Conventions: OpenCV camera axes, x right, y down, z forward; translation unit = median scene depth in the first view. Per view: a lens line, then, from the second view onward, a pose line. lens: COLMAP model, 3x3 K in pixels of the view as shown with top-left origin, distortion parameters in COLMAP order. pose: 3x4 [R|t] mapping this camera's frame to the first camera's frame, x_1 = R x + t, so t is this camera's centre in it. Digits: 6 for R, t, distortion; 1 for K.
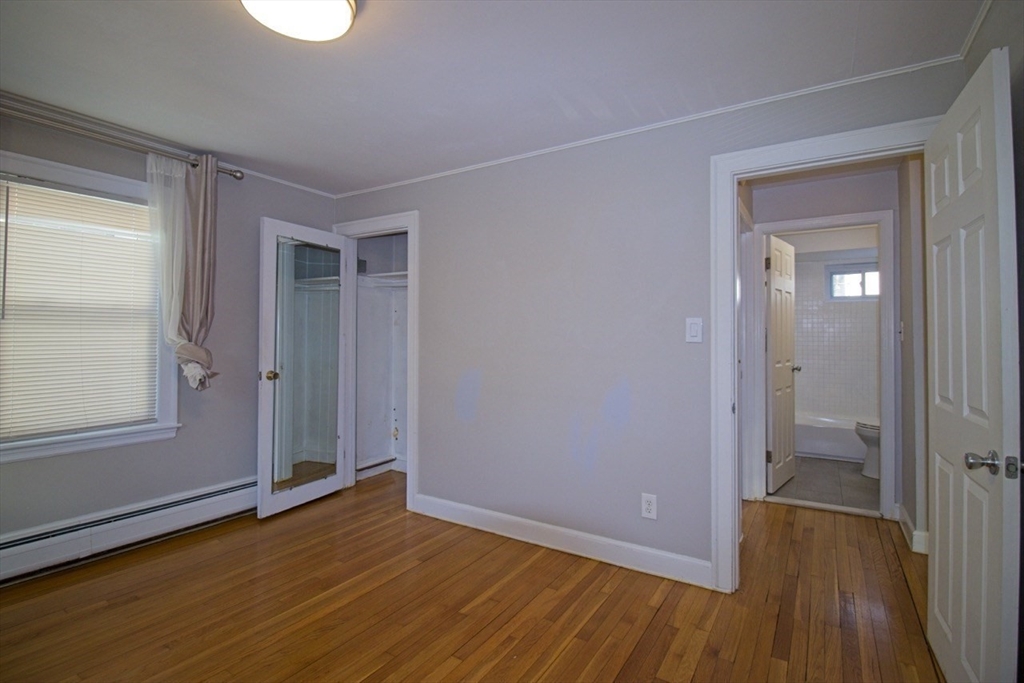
lens RADIAL K [[488.3, 0, 511.7], [0, 488.3, 328.1], [0, 0, 1]] dist [0.003093, -0.014188]
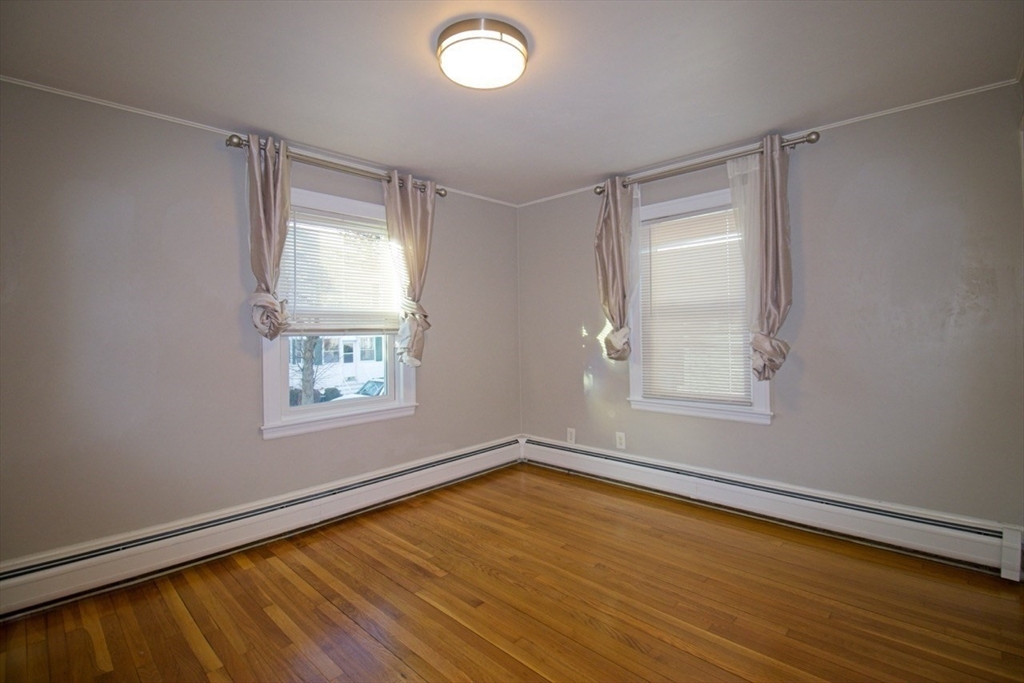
lens RADIAL K [[474.6, 0, 515.4], [0, 474.6, 329.0], [0, 0, 1]] dist [0.000834, -0.012403]
pose [[-0.185030, -0.003286, -0.982727, 0.459336], [0.032115, 0.999440, -0.009389, 0.019019], [0.982208, -0.033297, -0.184820, 0.808696]]
